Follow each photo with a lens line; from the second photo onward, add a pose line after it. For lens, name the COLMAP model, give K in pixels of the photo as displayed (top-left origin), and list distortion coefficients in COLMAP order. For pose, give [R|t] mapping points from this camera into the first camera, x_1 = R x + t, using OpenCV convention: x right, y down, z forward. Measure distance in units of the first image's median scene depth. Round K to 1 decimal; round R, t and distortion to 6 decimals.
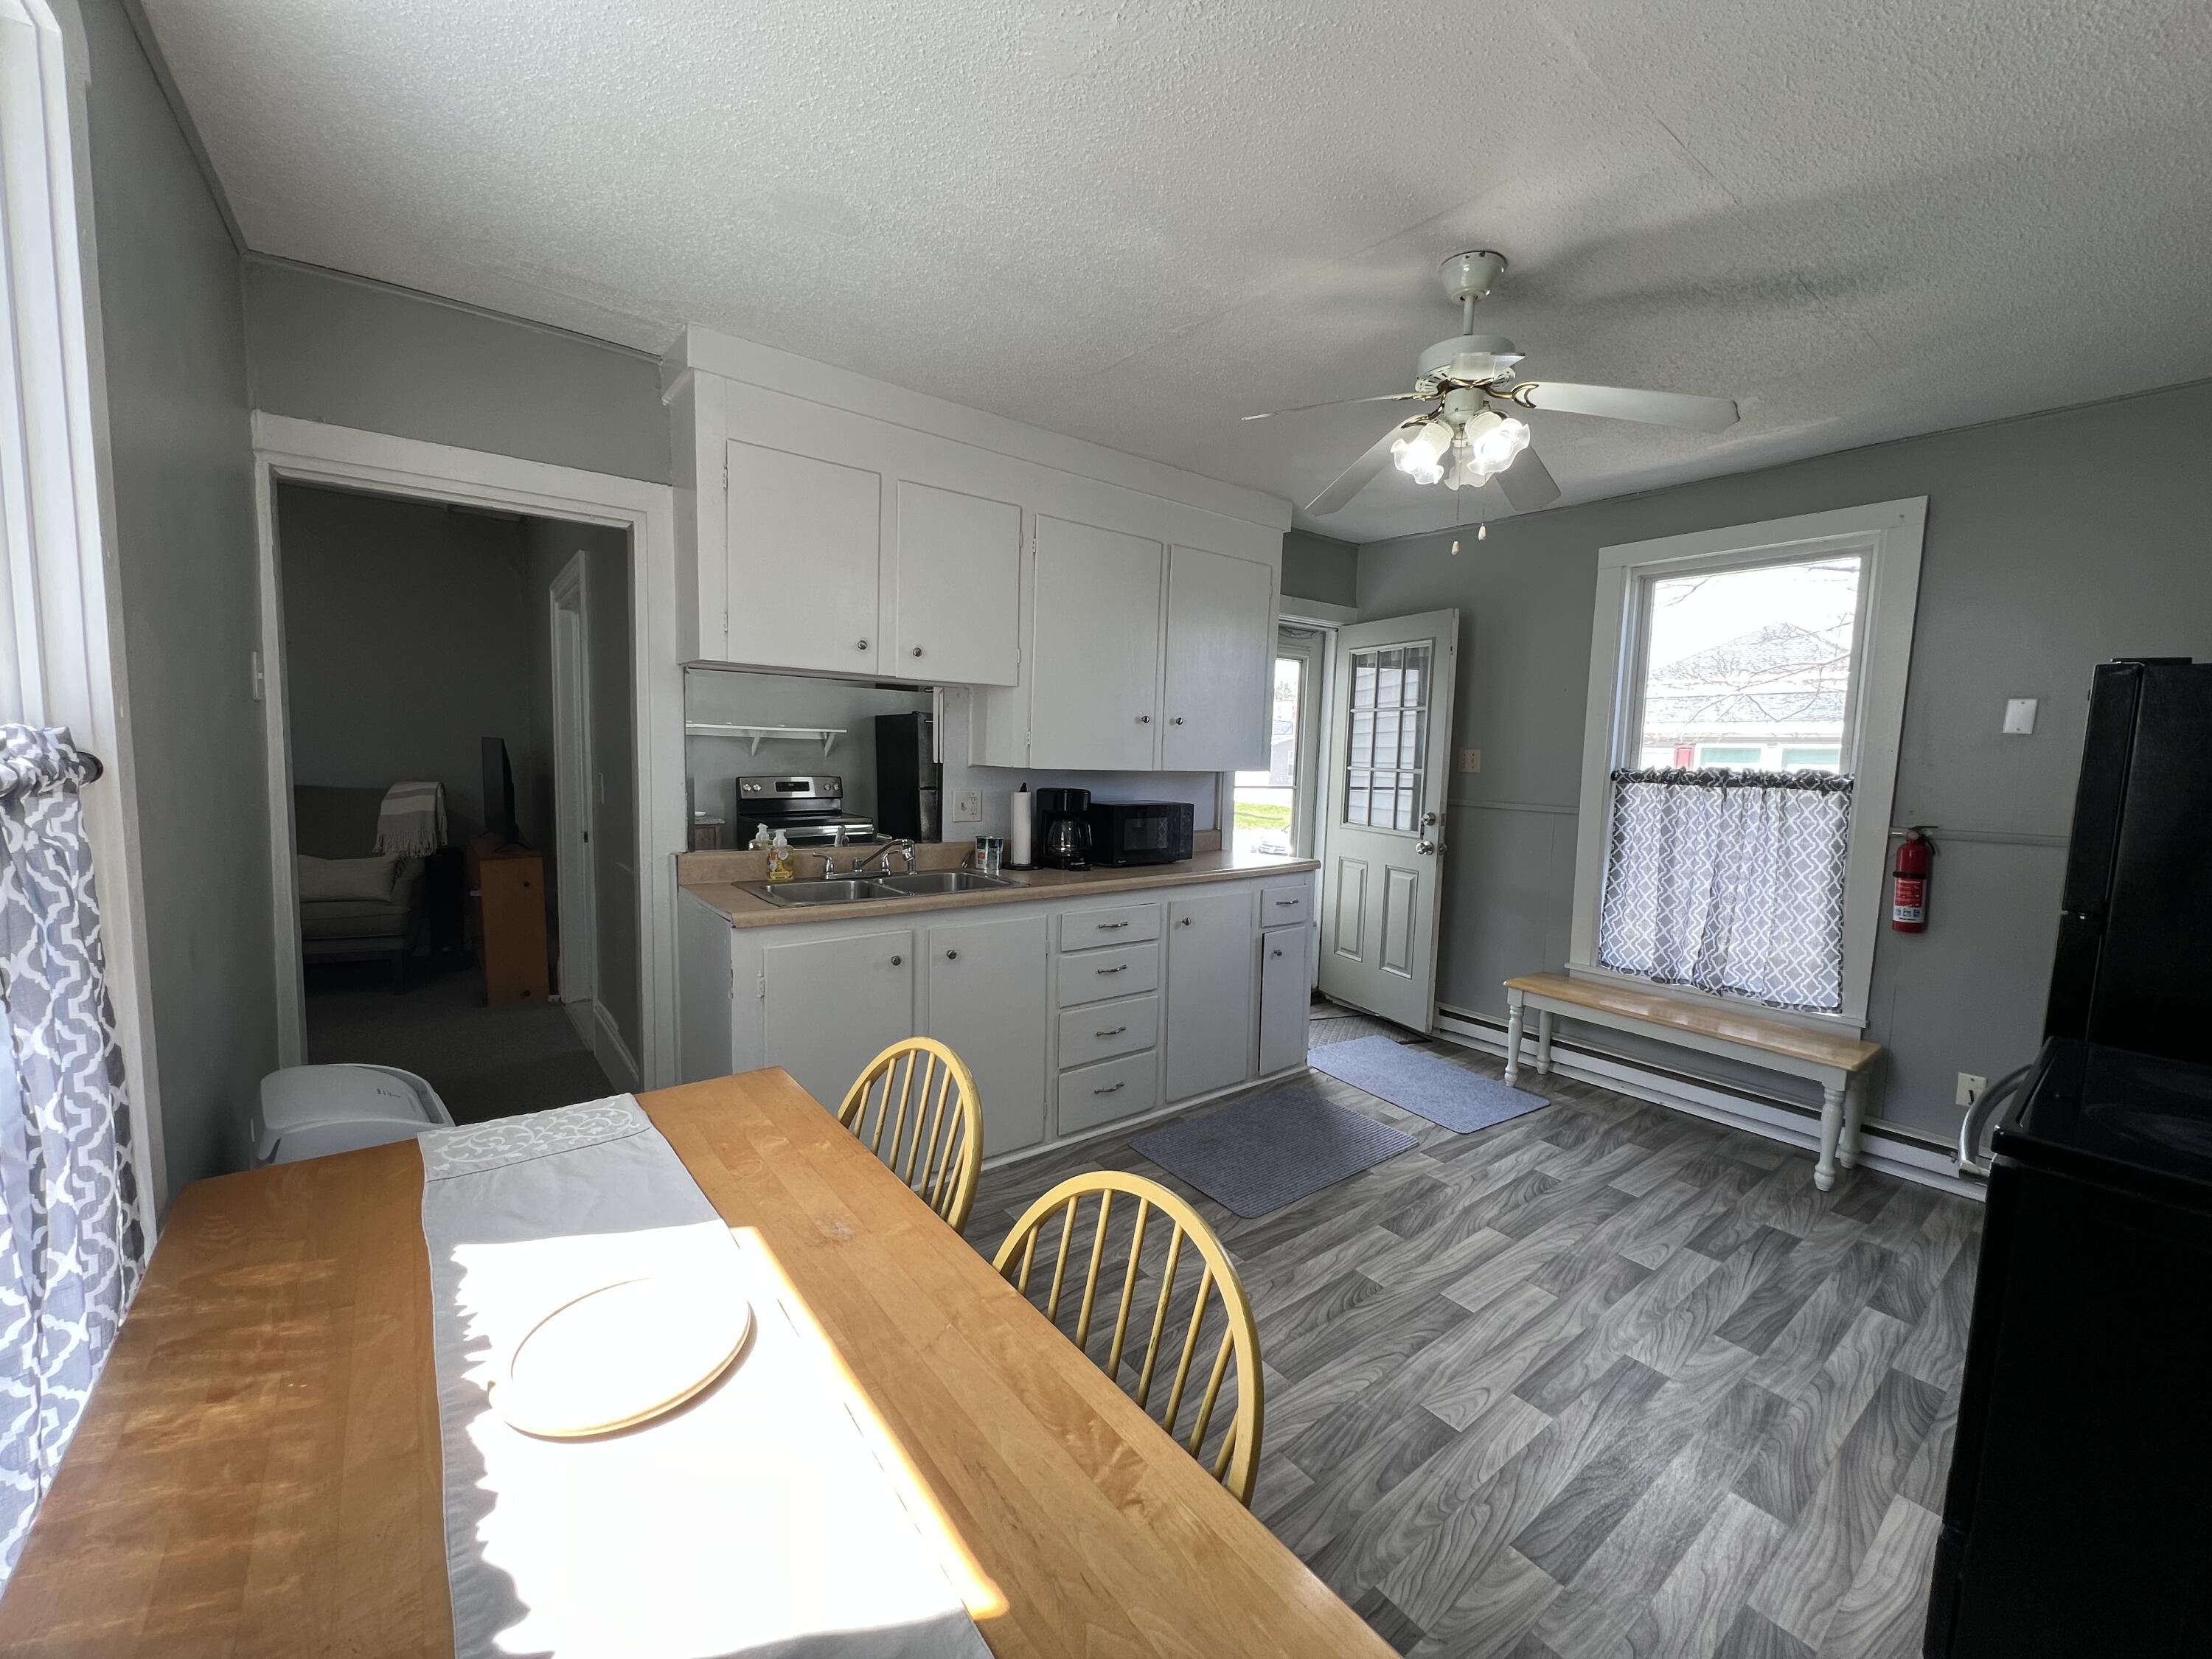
lens RADIAL K [[881.8, 0, 1108.2], [0, 881.8, 834.0], [0, 0, 1]] dist [-0.000134, 0.000007]
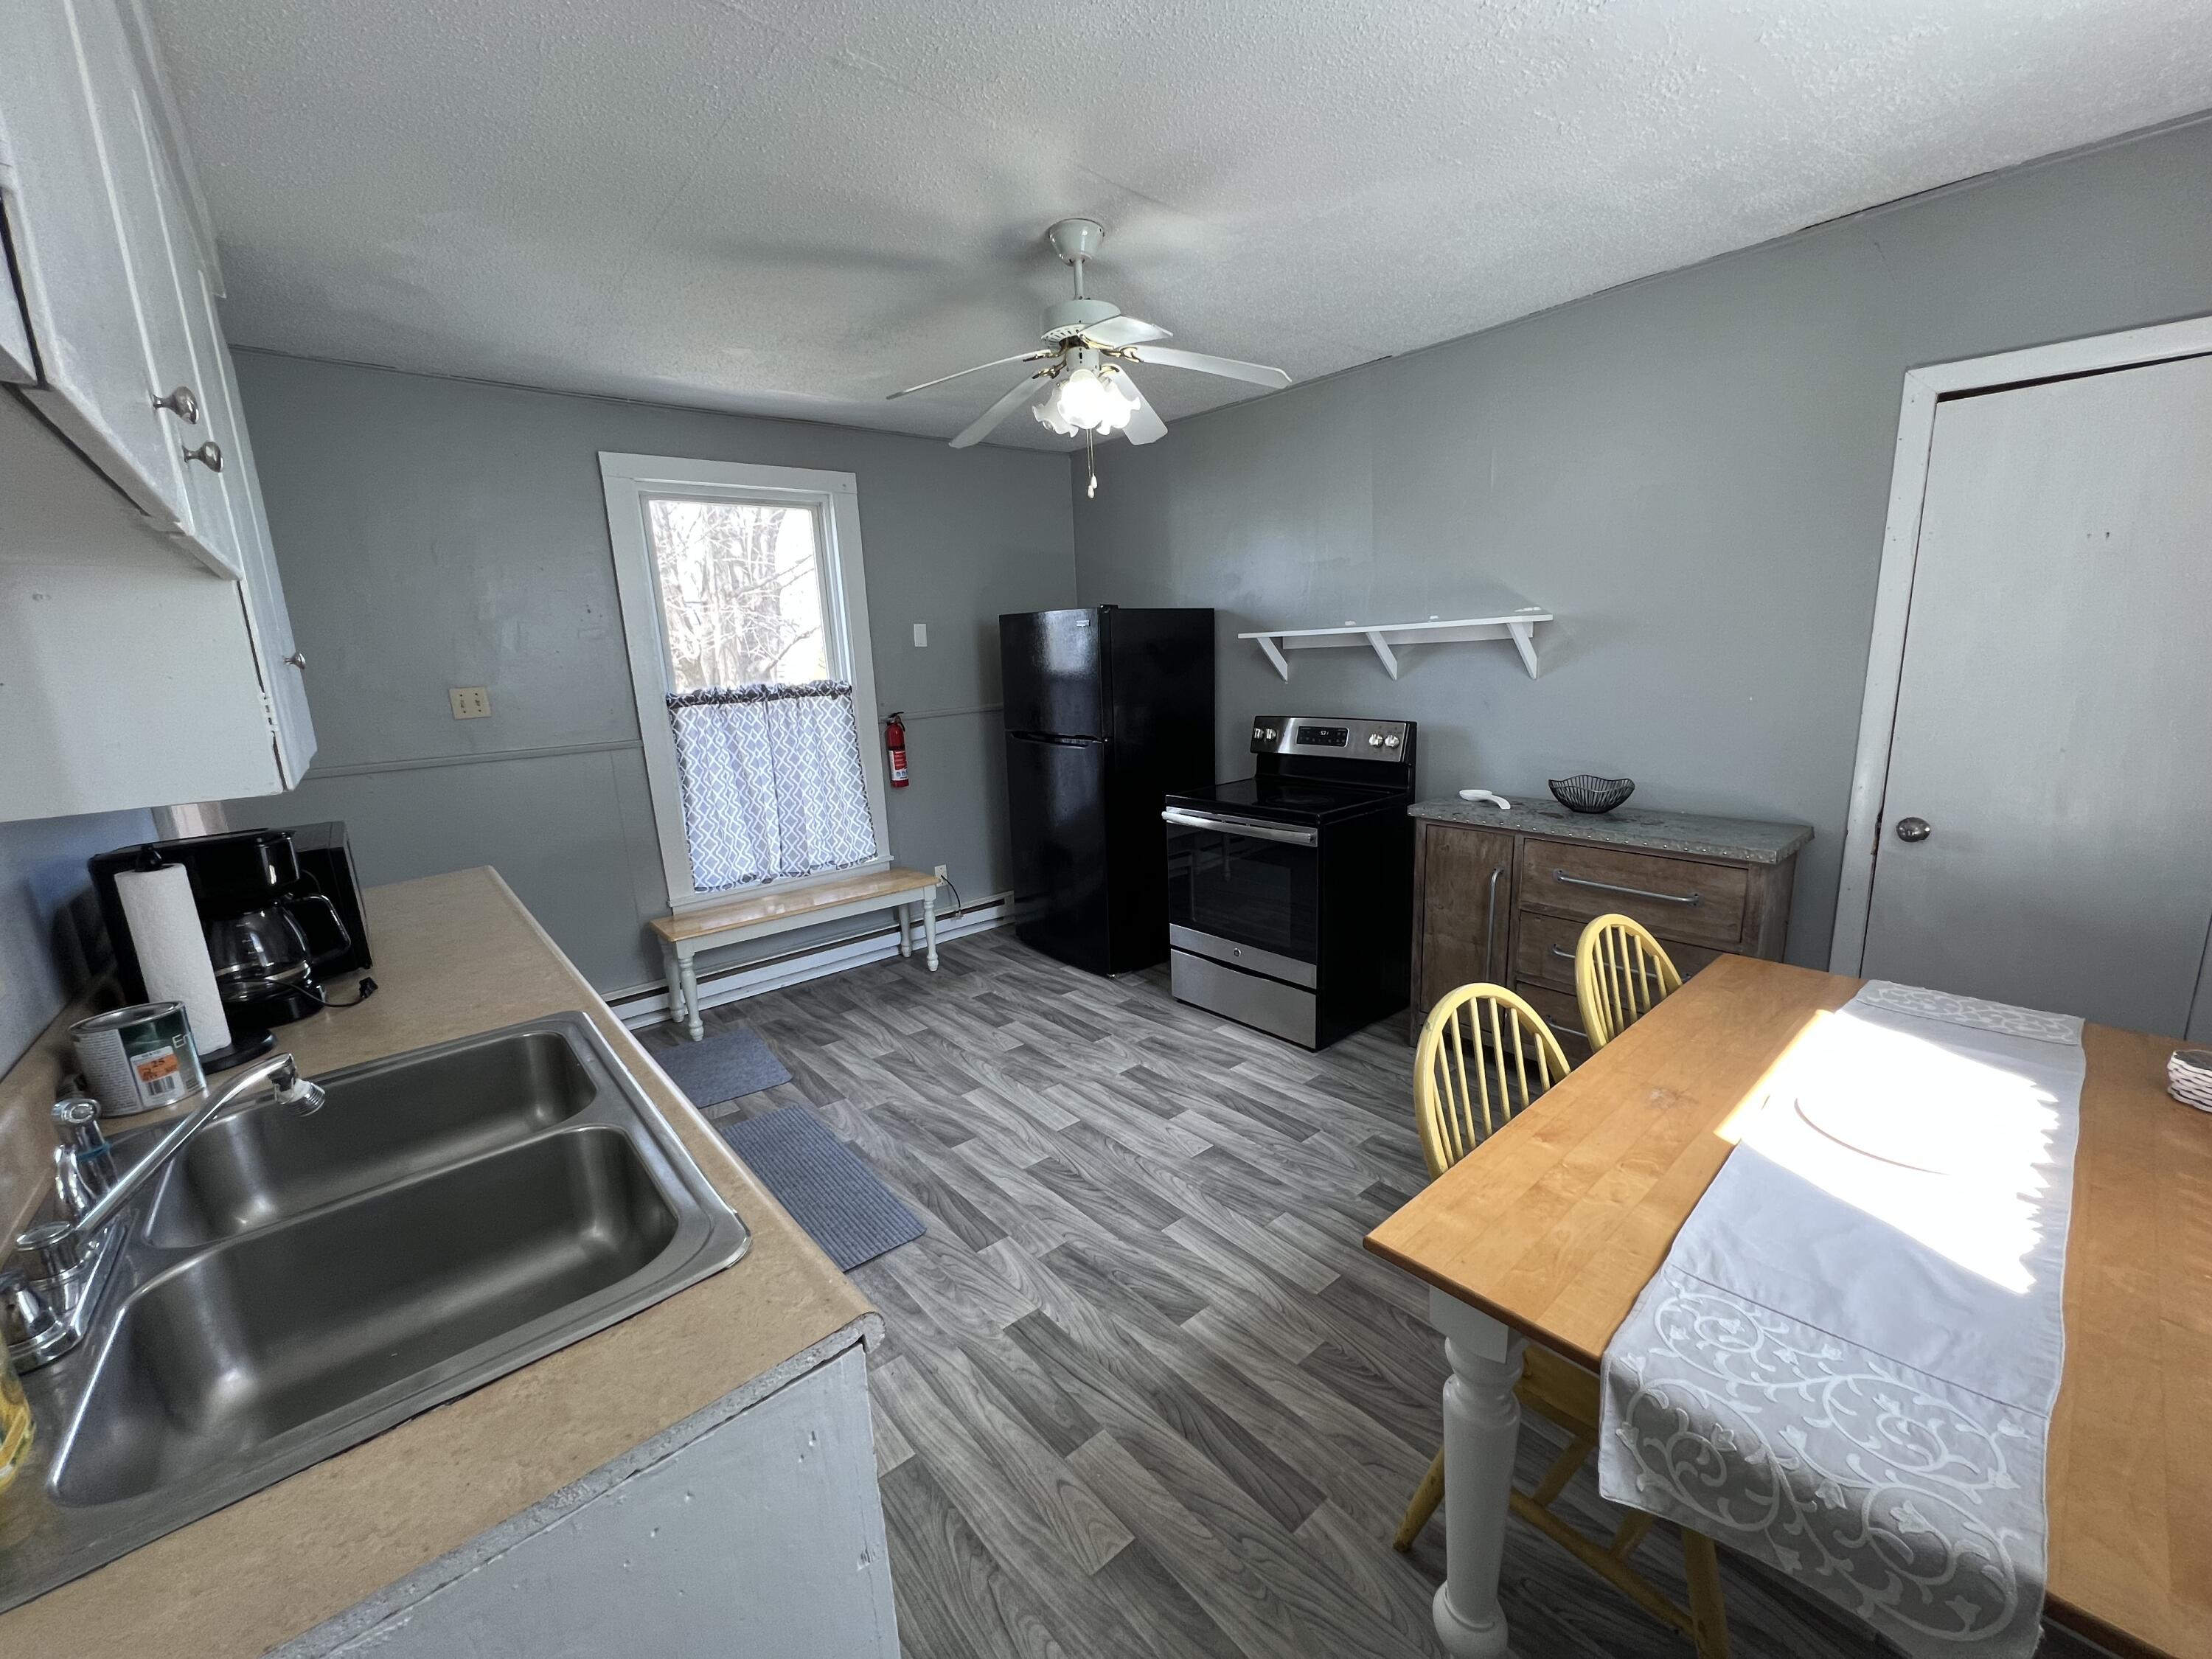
lens RADIAL K [[881.8, 0, 1108.2], [0, 881.8, 834.0], [0, 0, 1]] dist [-0.000134, 0.000007]
pose [[-0.047930, -0.228888, 0.972272, -0.600488], [0.143938, 0.961648, 0.233483, -0.115186], [-0.988425, 0.151137, -0.013146, 0.767902]]
